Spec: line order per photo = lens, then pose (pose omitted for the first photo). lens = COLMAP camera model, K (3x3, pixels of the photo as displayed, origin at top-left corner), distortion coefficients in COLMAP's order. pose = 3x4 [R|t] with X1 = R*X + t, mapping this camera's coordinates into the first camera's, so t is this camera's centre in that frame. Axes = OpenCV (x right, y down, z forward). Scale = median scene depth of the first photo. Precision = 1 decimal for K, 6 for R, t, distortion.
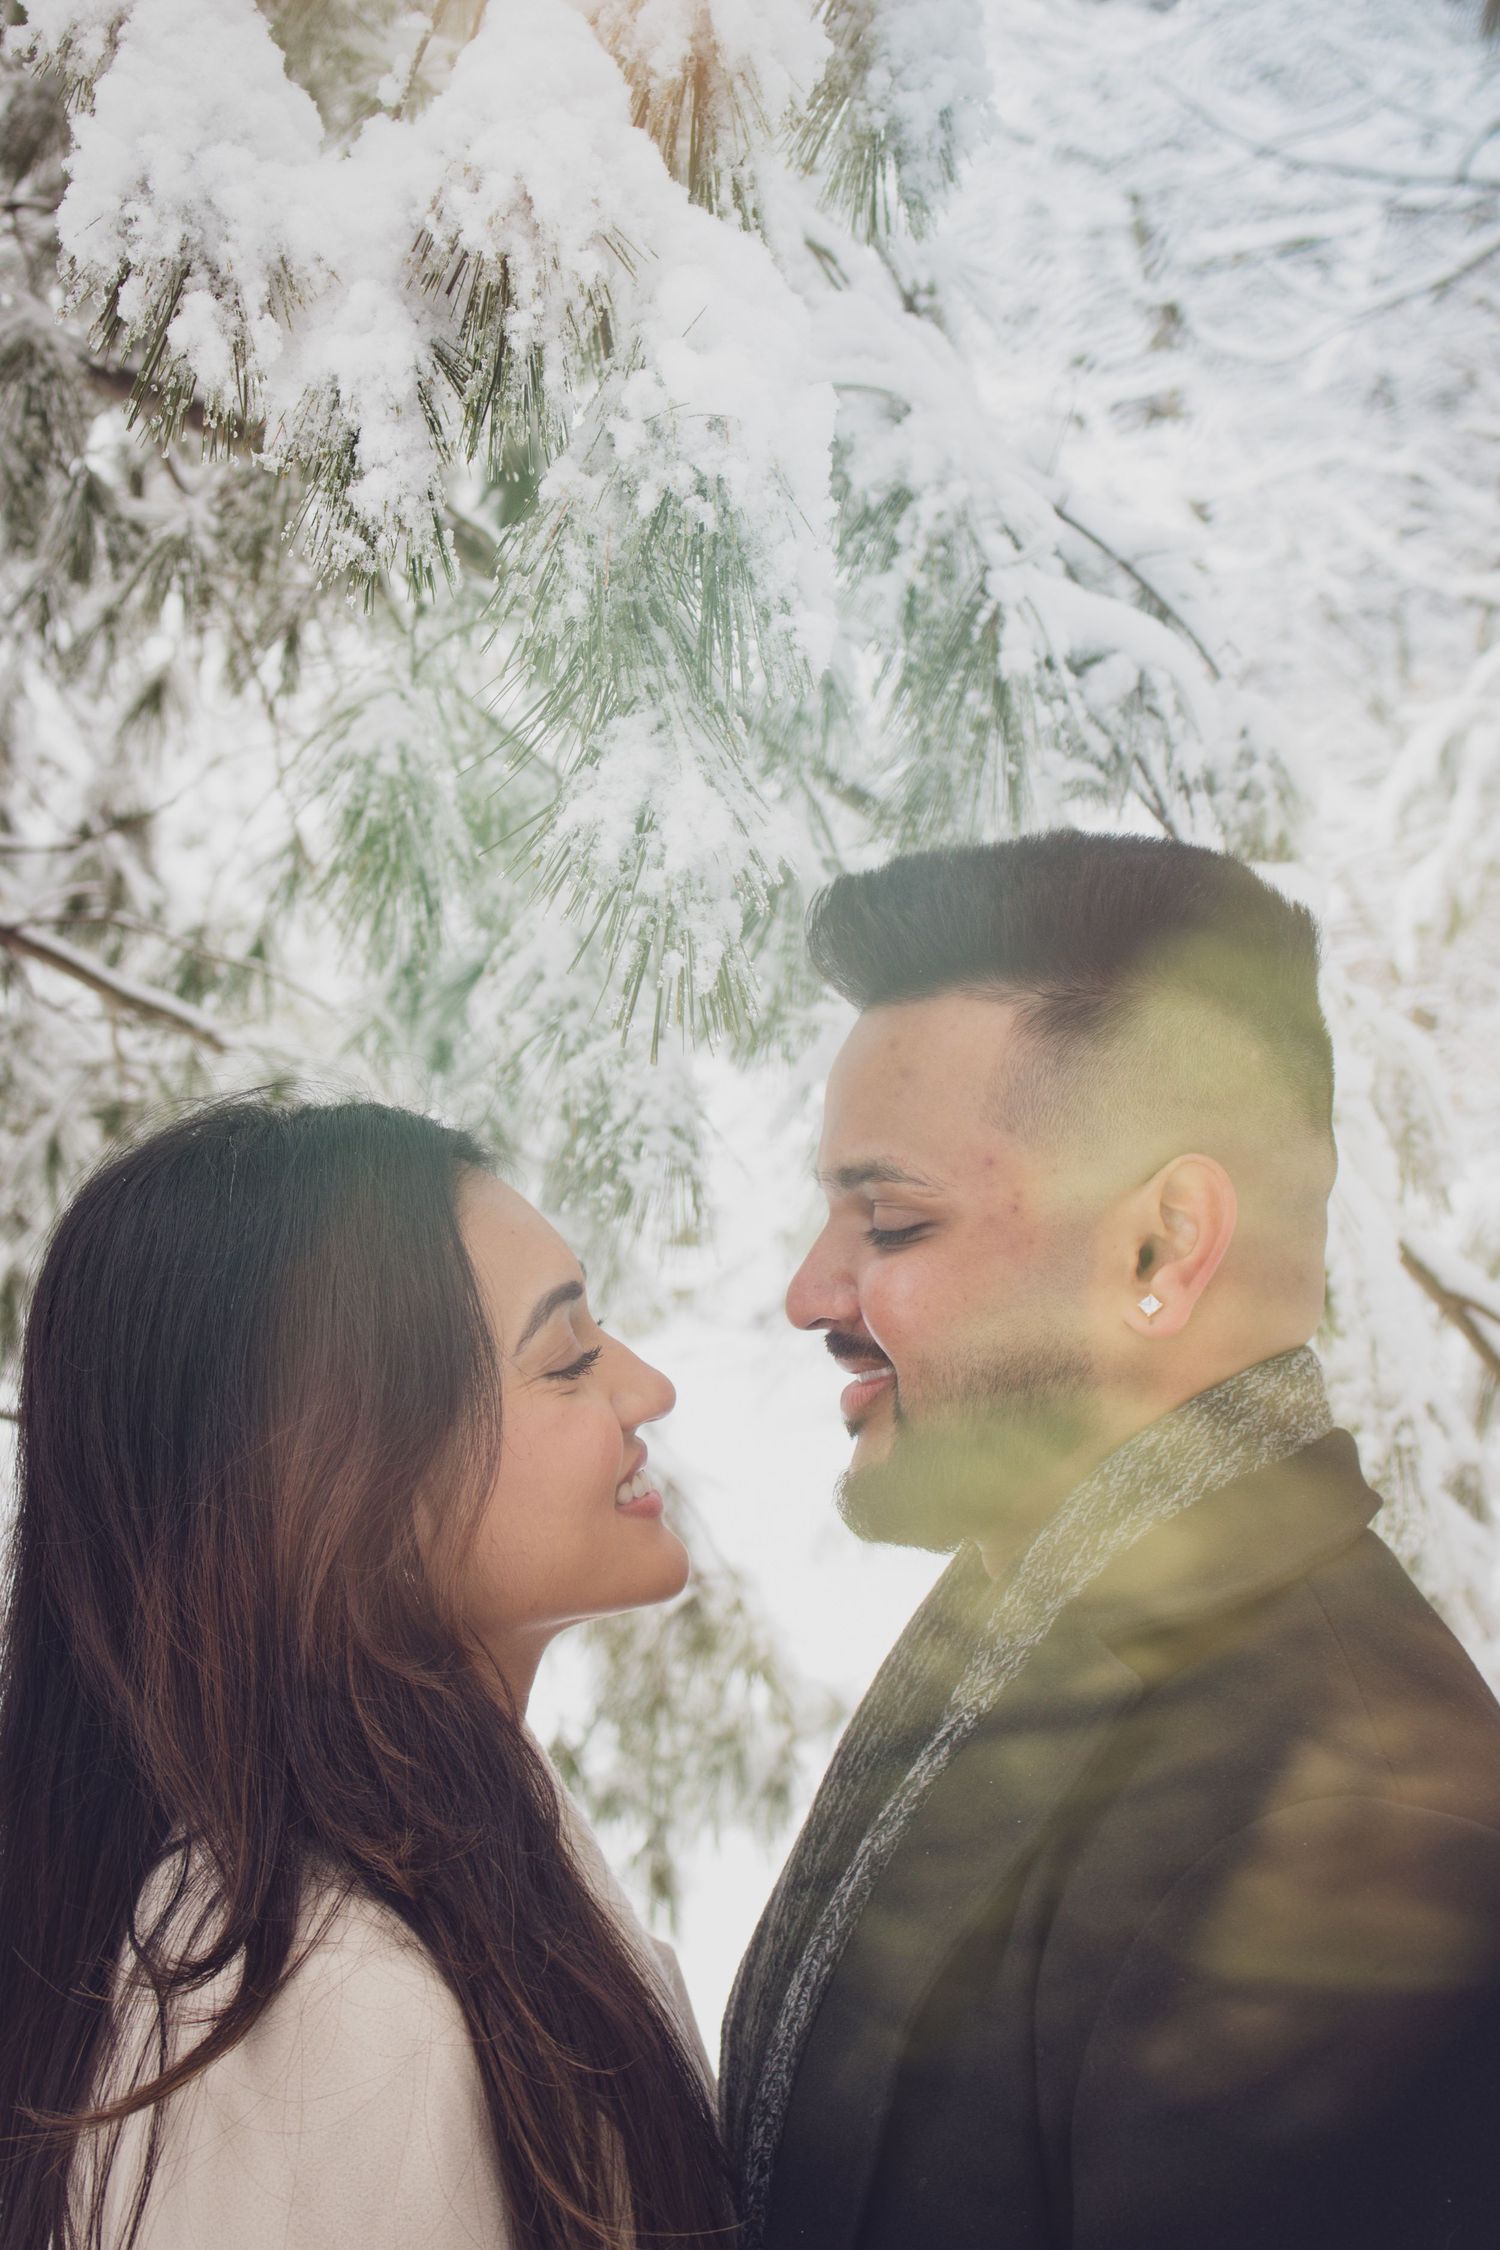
lens RADIAL K [[3826.2, 0, 750.0], [0, 3826.2, 1125.0], [0, 0, 1]] dist [-0.035020, -0.029840]
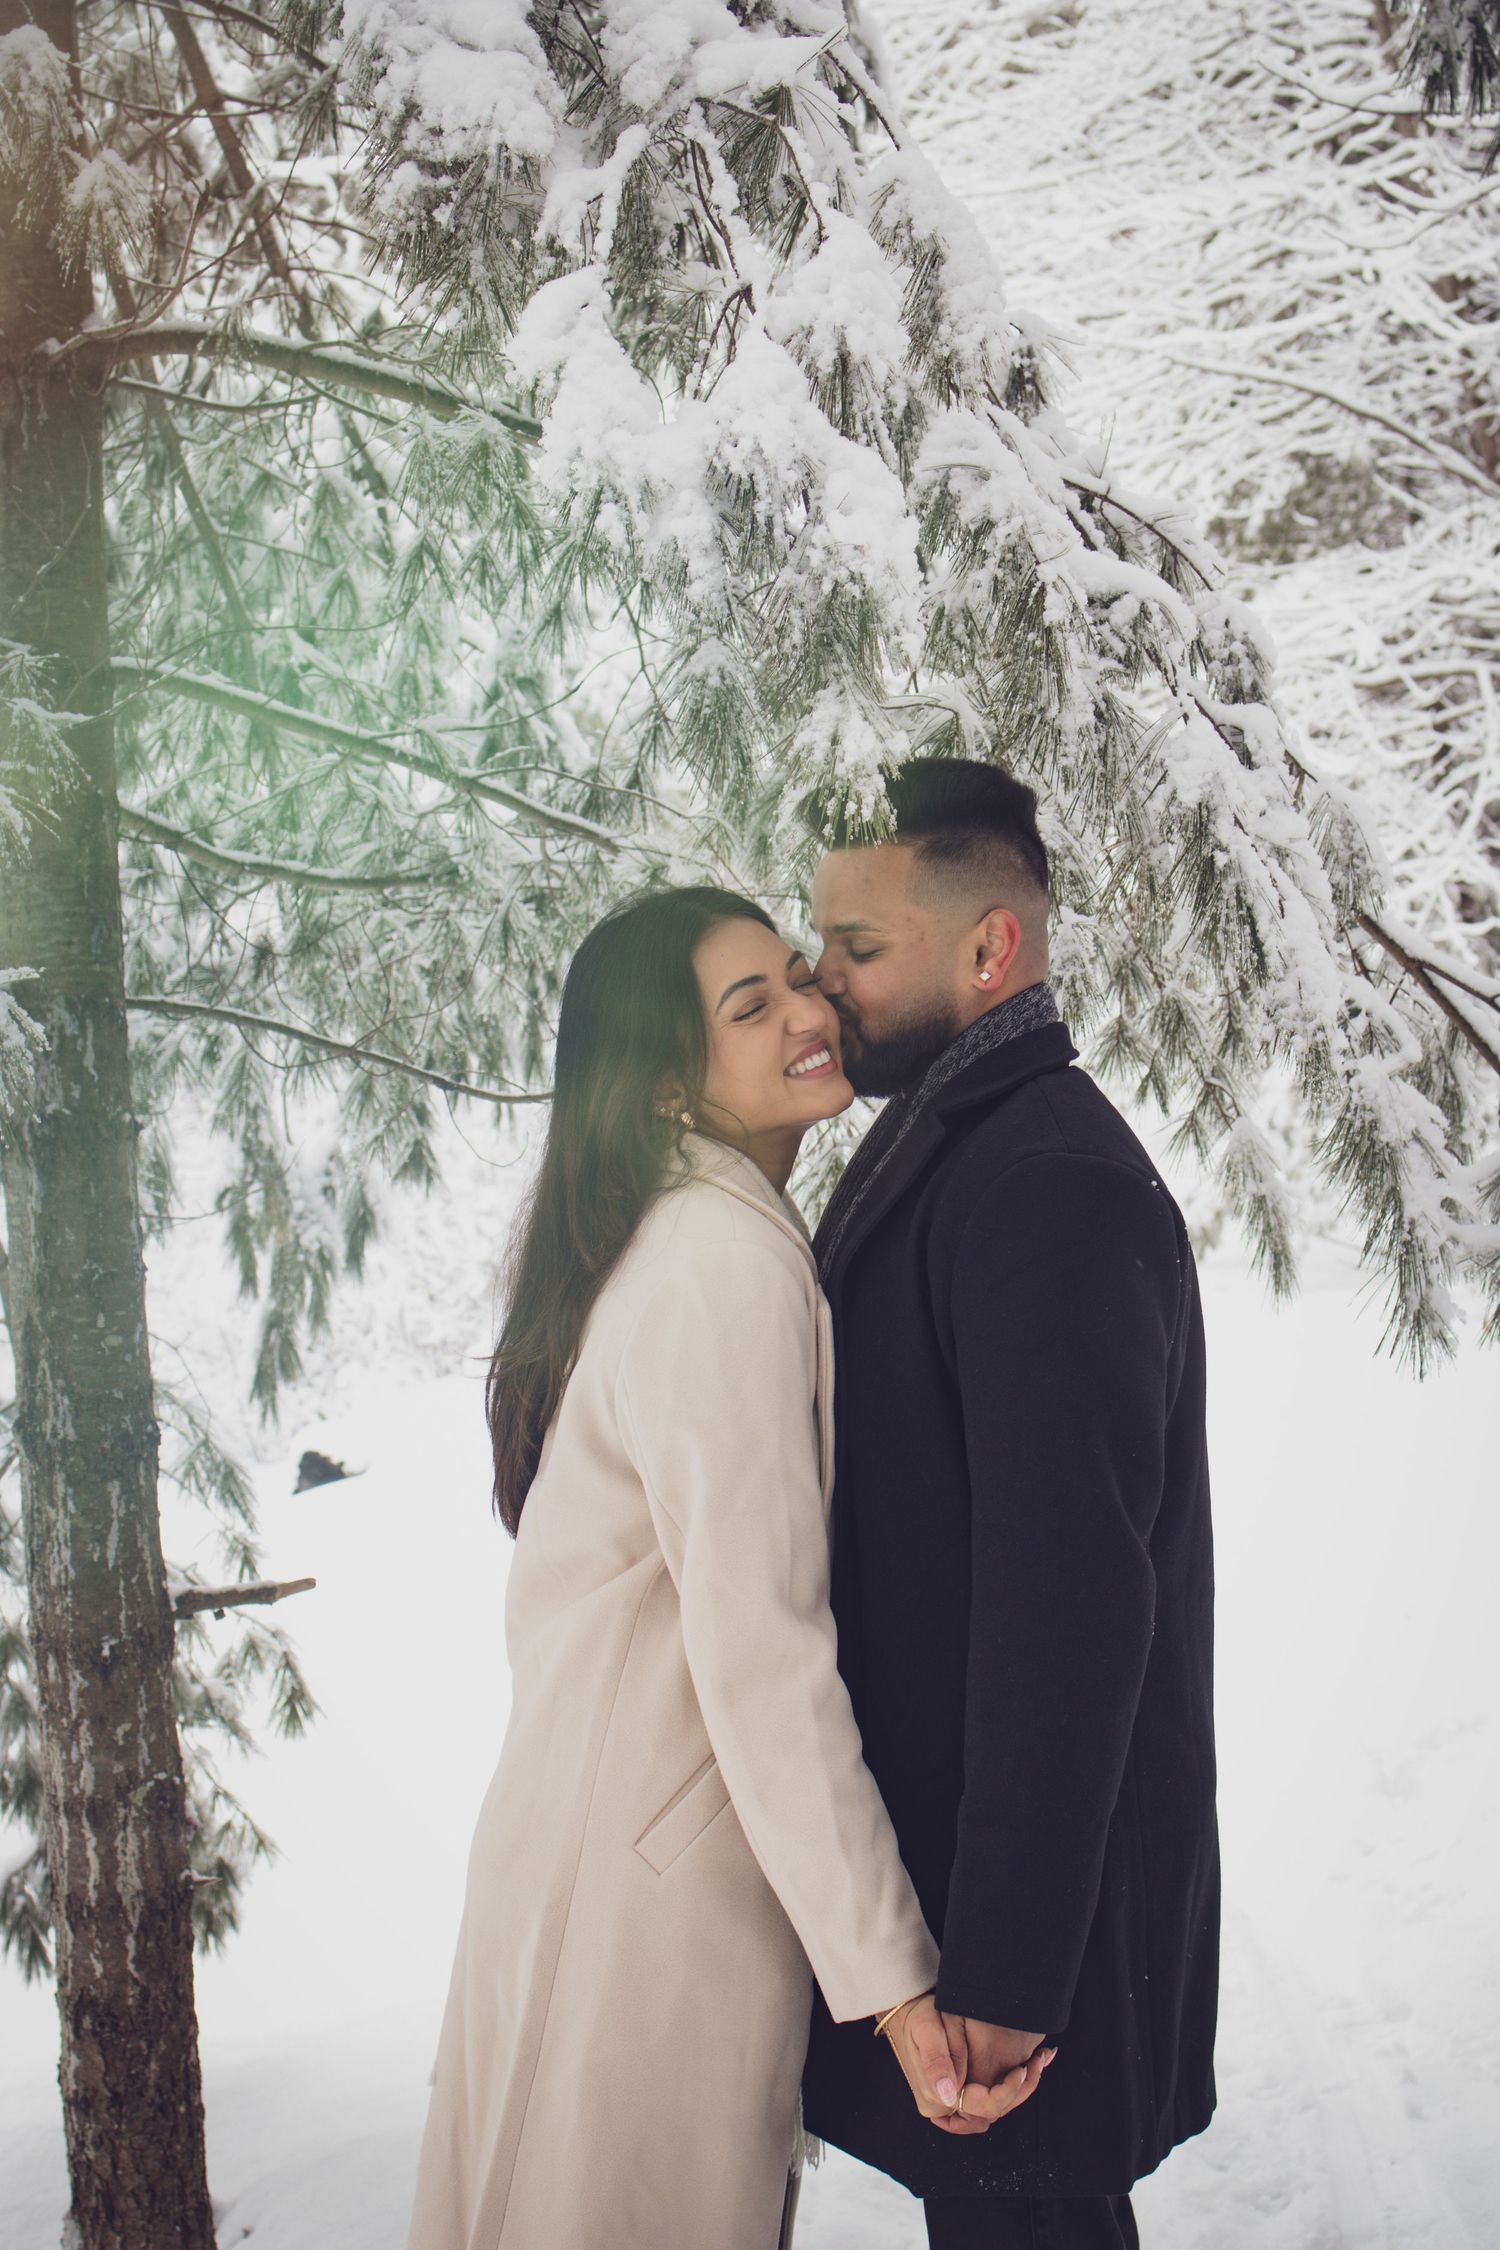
lens RADIAL K [[3824.2, 0, 750.0], [0, 3824.2, 1125.0], [0, 0, 1]] dist [-0.011046, -0.239755]
pose [[0.993806, -0.056295, -0.095815, 0.086552], [0.062191, 0.996277, 0.059702, 0.002201], [0.092097, -0.065291, 0.993607, -0.828660]]
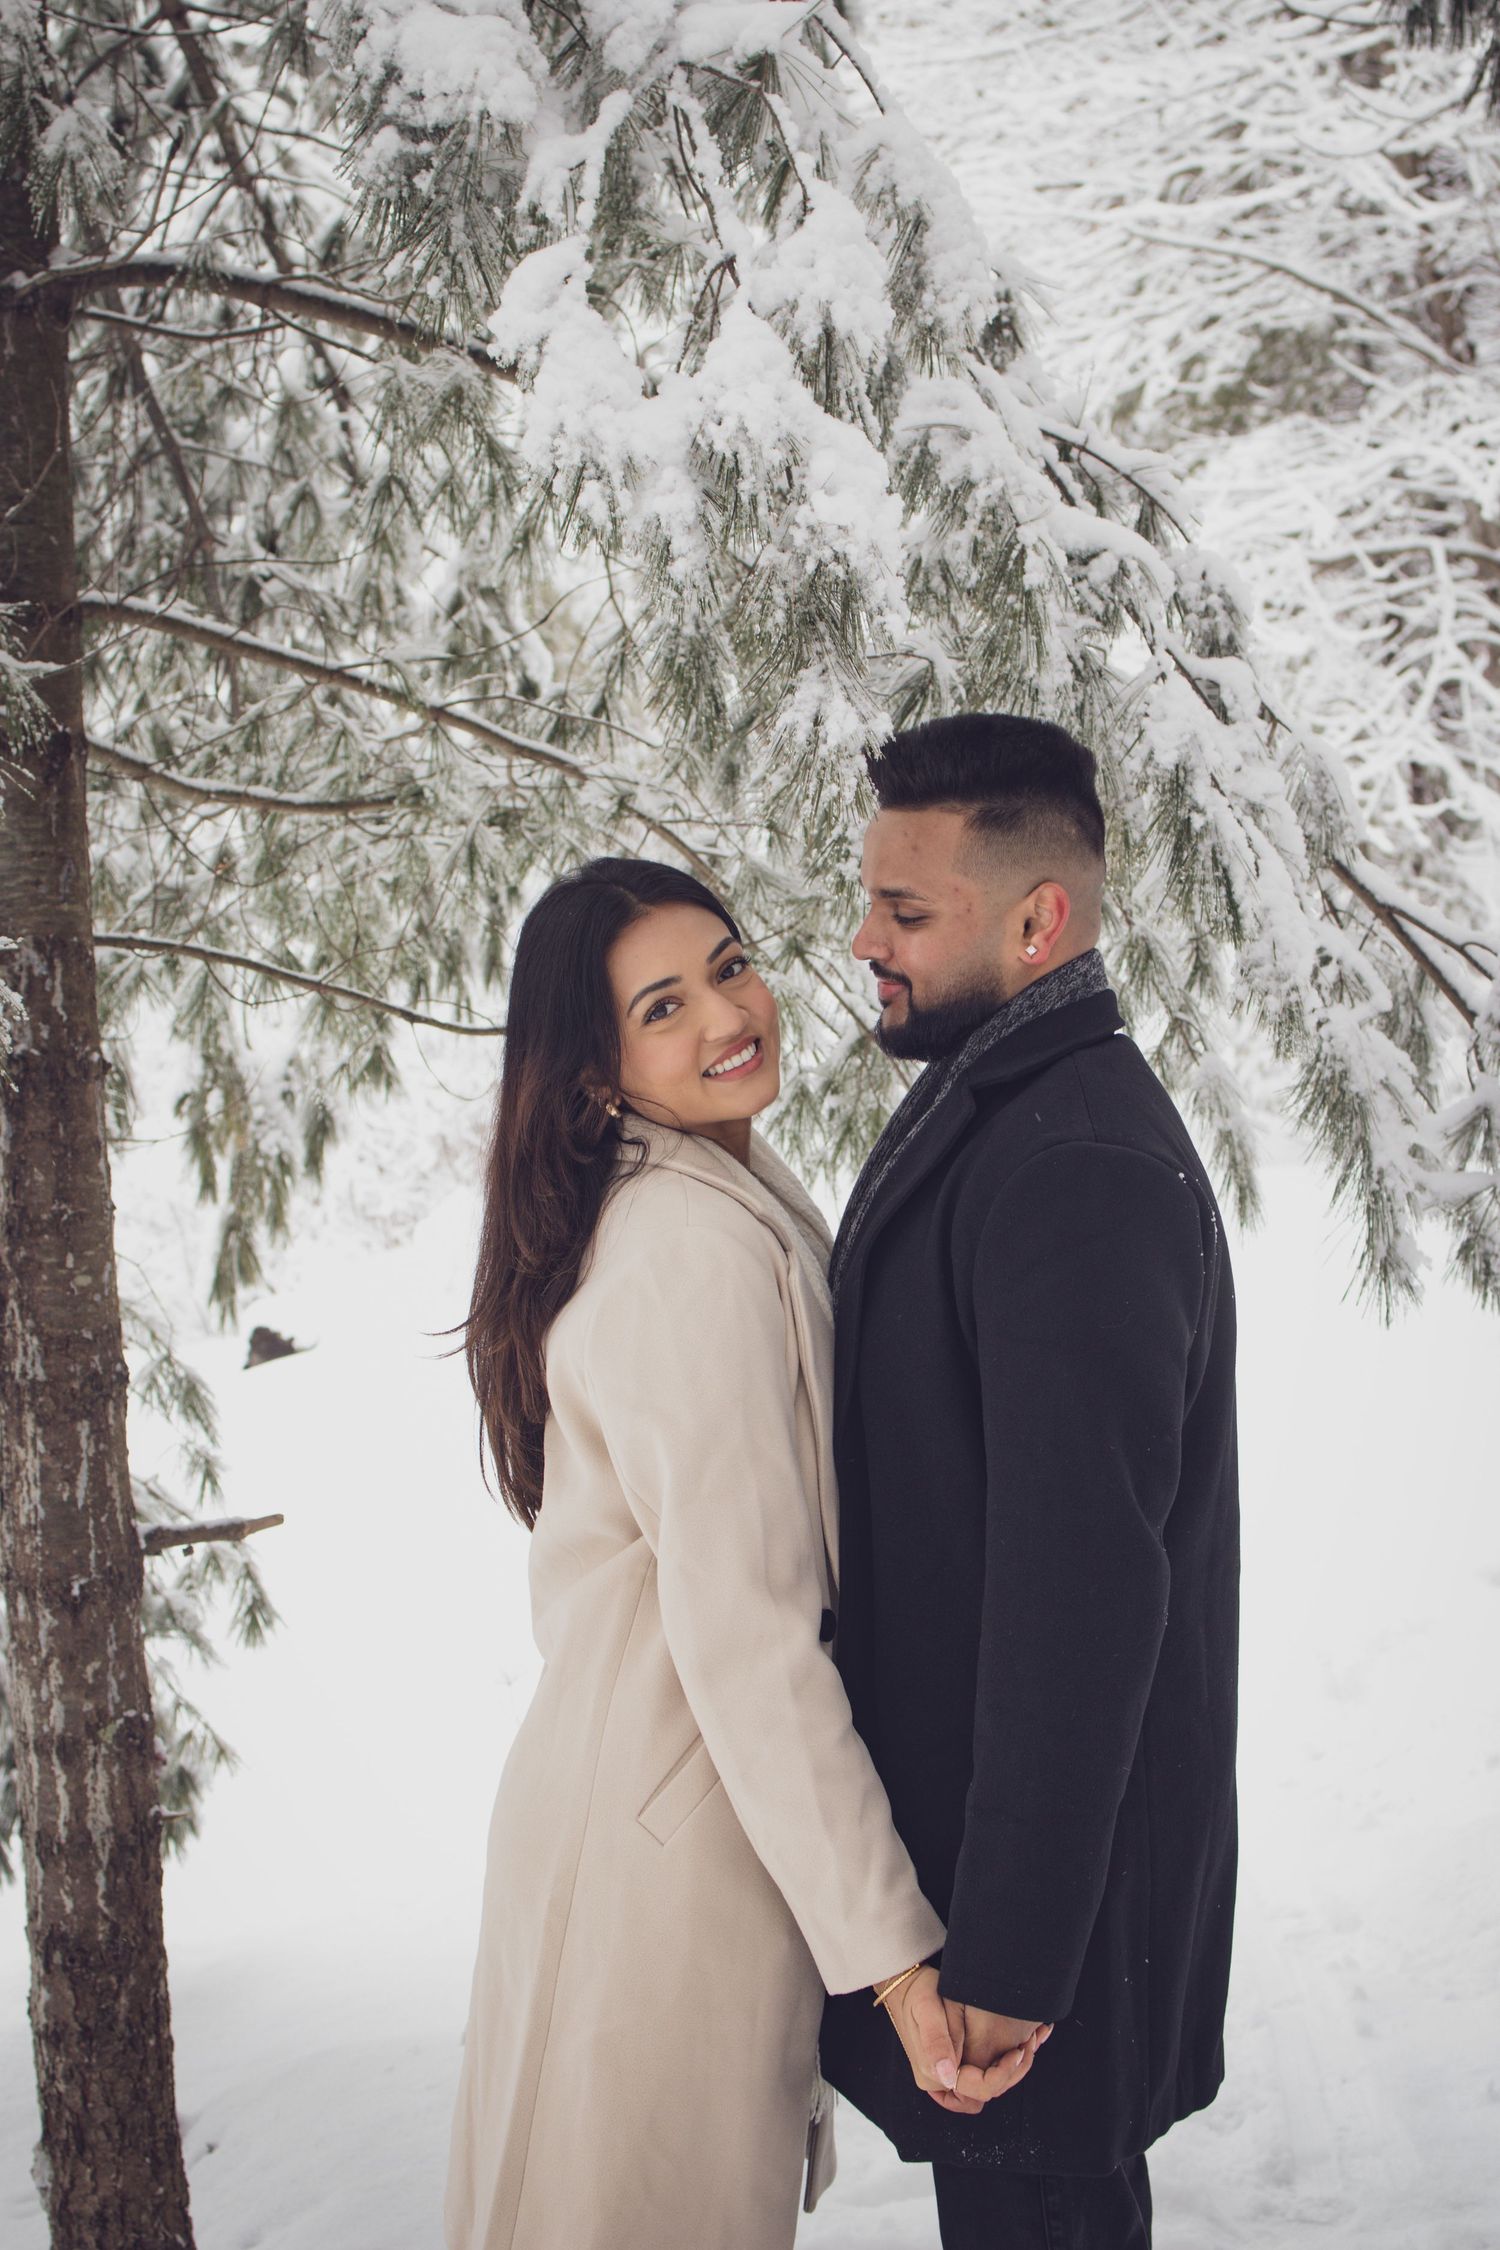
lens RADIAL K [[3826.2, 0, 750.0], [0, 3826.2, 1125.0], [0, 0, 1]] dist [-0.035020, -0.029840]
pose [[0.995393, -0.047813, -0.083105, 0.074084], [0.056116, 0.993339, 0.100640, -0.054283], [0.077740, -0.104840, 0.991446, -0.825322]]
